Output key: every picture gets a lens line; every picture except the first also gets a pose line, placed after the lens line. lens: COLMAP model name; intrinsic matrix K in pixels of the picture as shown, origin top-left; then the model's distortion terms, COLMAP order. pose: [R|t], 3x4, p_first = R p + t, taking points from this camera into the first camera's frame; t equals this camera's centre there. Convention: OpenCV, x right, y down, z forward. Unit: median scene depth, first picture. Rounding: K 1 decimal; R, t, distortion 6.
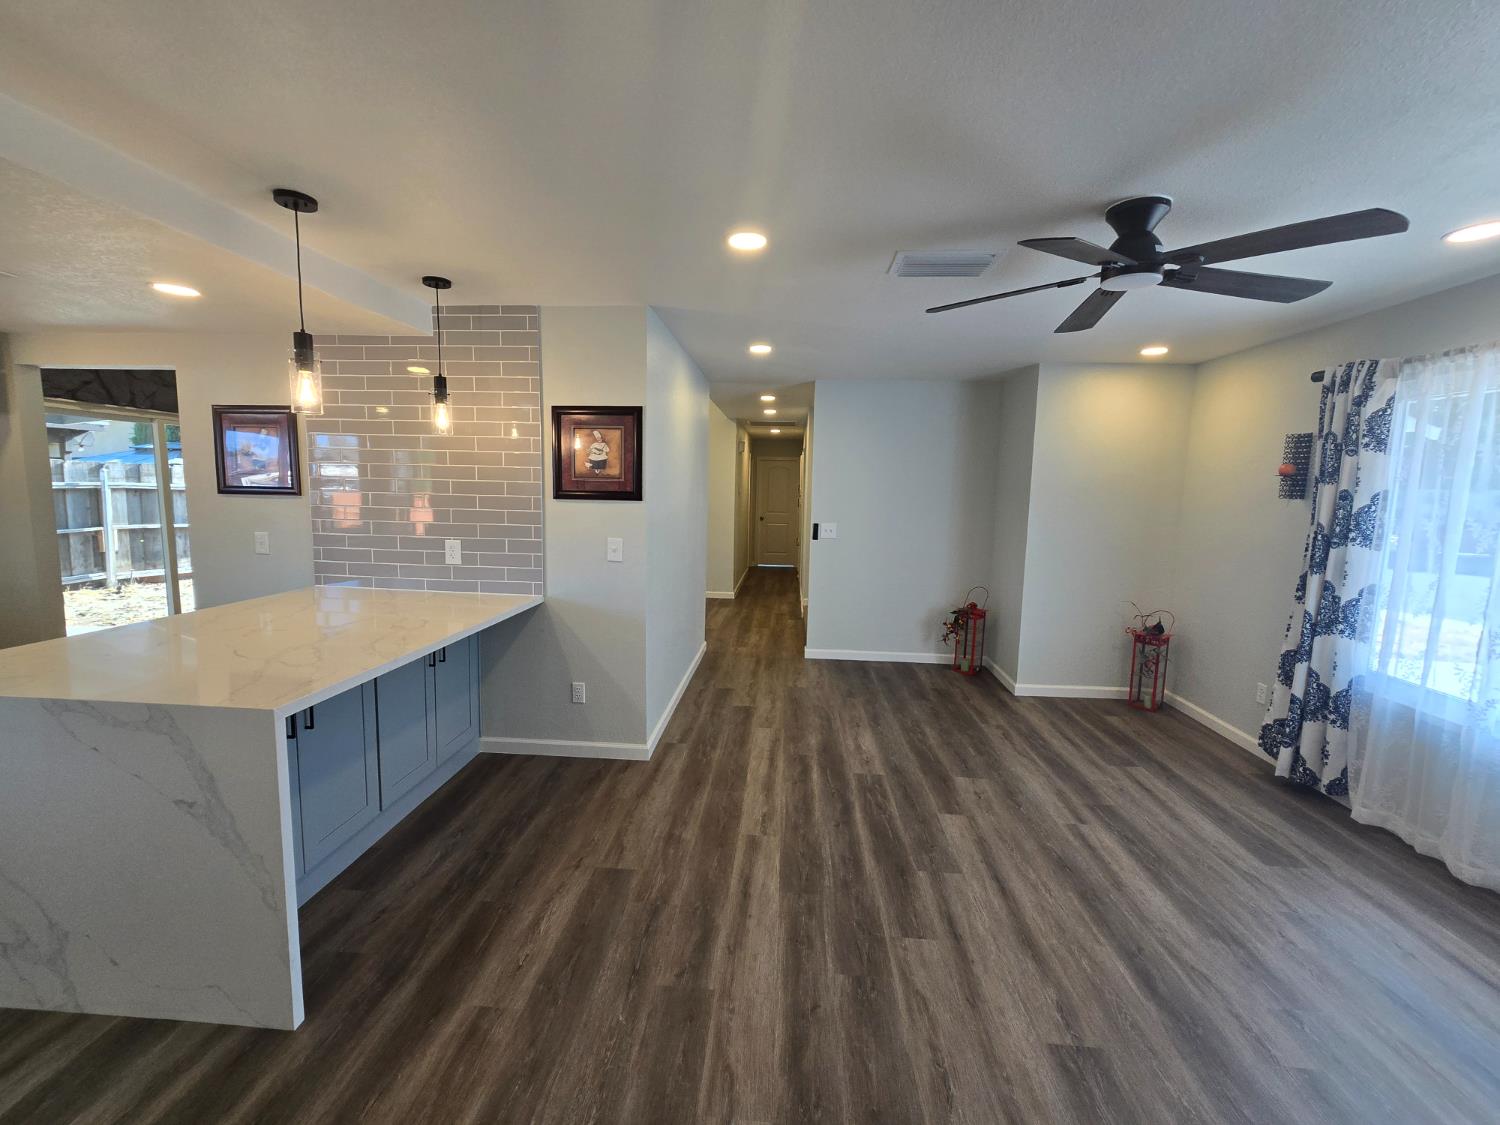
lens RADIAL K [[616.2, 0, 745.4], [0, 616.2, 557.3], [0, 0, 1]] dist [-0.000985, 0.000453]
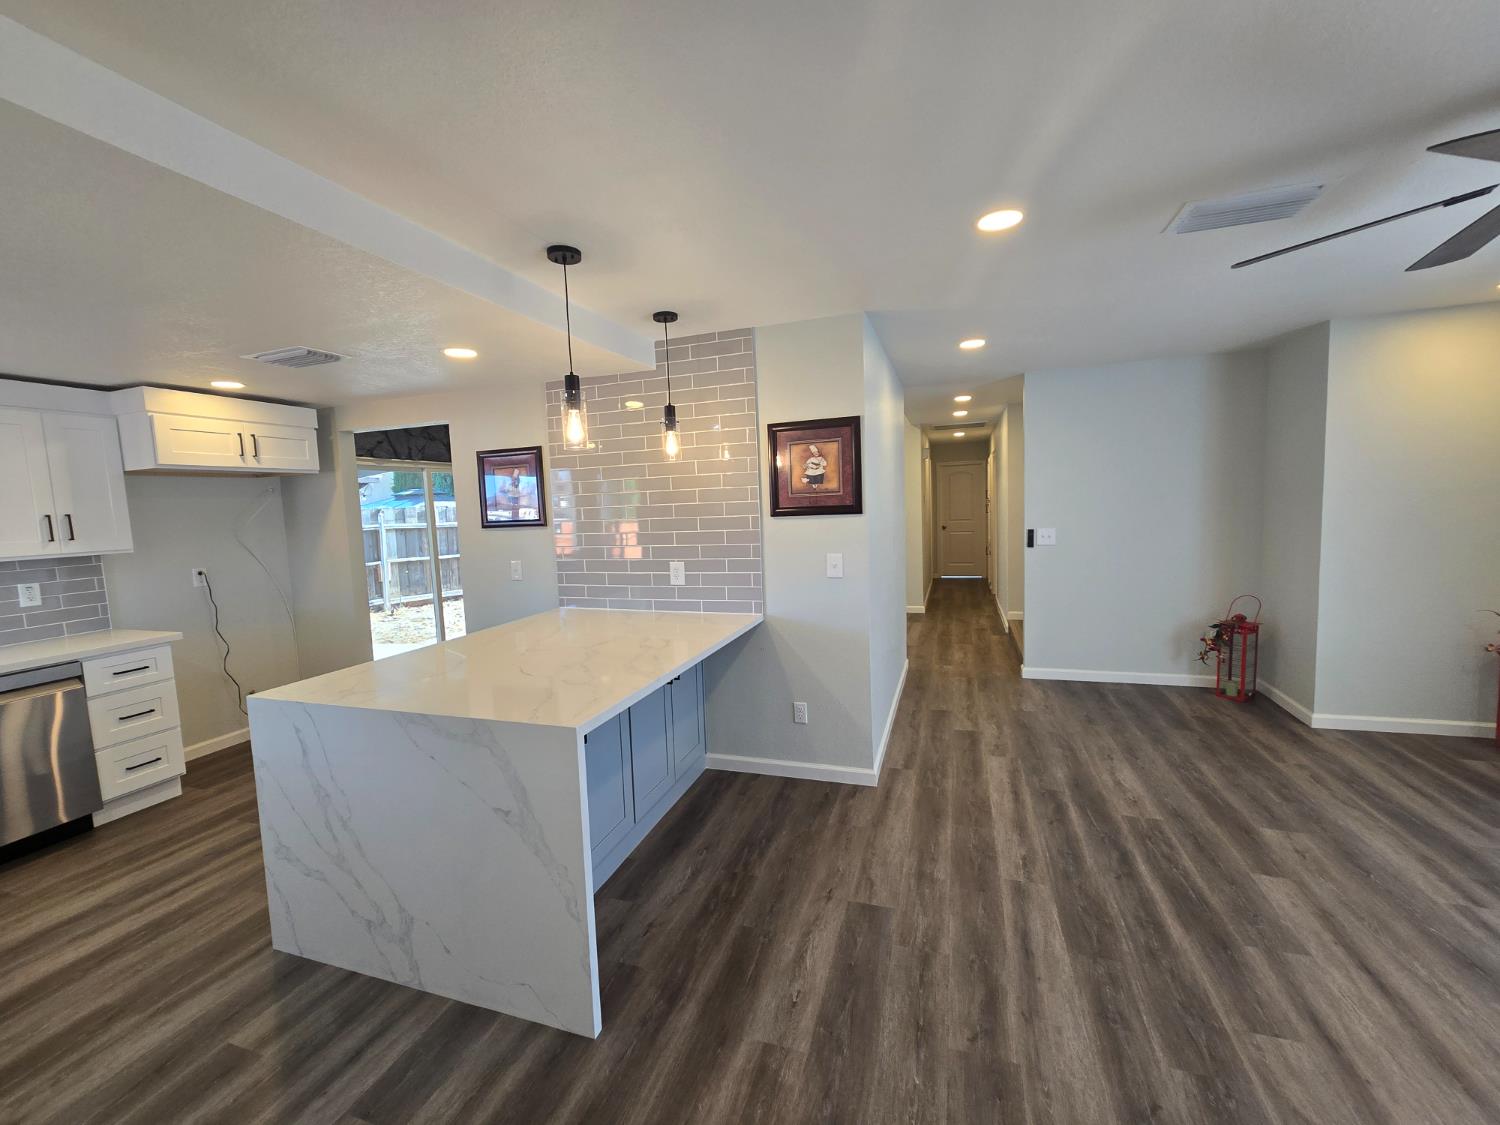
lens RADIAL K [[617.6, 0, 745.0], [0, 617.6, 557.1], [0, 0, 1]] dist [-0.002448, 0.000433]
pose [[0.965846, -0.037473, -0.256392, -0.104059], [0.031456, 0.999126, -0.027530, -0.003718], [0.257200, 0.018524, 0.966181, 0.023995]]
